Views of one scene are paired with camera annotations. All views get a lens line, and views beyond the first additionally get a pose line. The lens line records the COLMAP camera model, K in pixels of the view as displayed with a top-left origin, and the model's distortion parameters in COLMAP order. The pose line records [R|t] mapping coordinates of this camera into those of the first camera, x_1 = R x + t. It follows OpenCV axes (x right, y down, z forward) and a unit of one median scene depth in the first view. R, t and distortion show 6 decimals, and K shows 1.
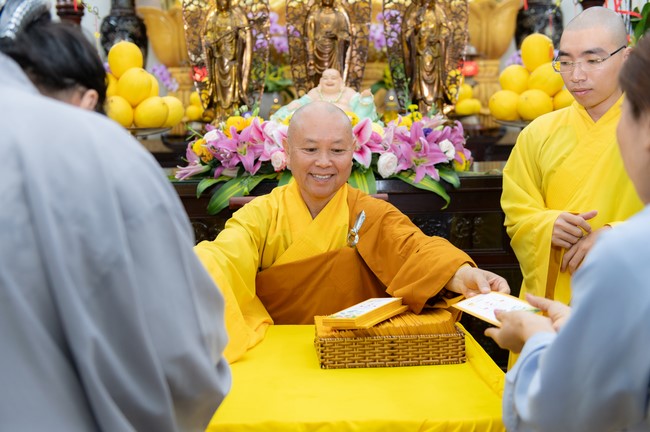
lens RADIAL K [[793.0, 0, 325.0], [0, 793.0, 216.0], [0, 0, 1]] dist [-0.008815, -0.003014]
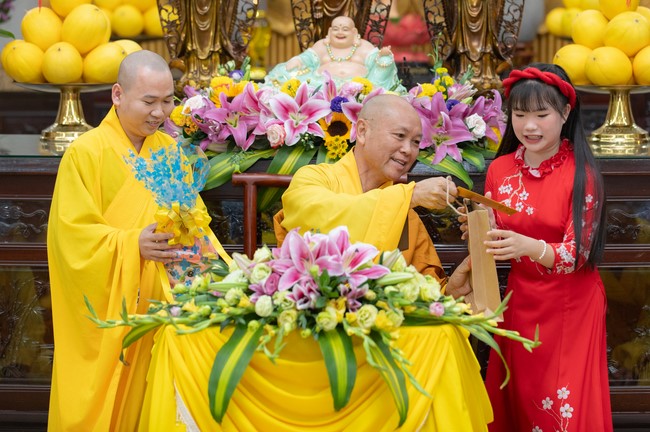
lens RADIAL K [[2118.9, 0, 325.0], [0, 2118.9, 216.0], [0, 0, 1]] dist [-0.207634, 0.156618]
pose [[0.999573, 0.023553, -0.017300, 0.035690], [-0.023804, 0.999612, -0.014444, 0.048767], [0.016954, 0.014850, 0.999746, -1.259292]]
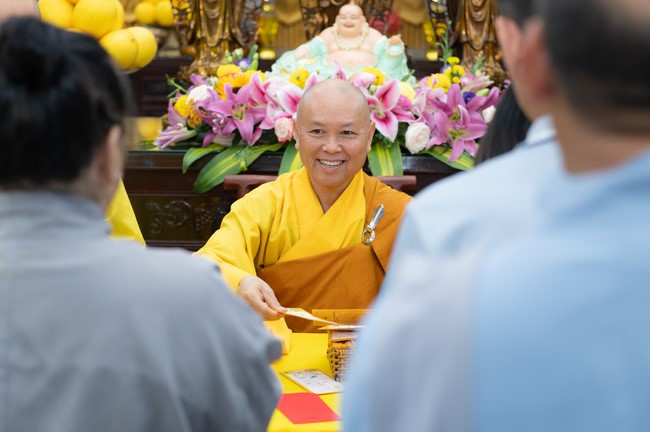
lens RADIAL K [[1244.8, 0, 325.0], [0, 1244.8, 216.0], [0, 0, 1]] dist [0.010046, 0.024333]
pose [[0.999607, 0.027904, -0.002753, -0.009907], [-0.027728, 0.998321, 0.050853, -0.045621], [0.004167, -0.050756, 0.998702, -0.272610]]
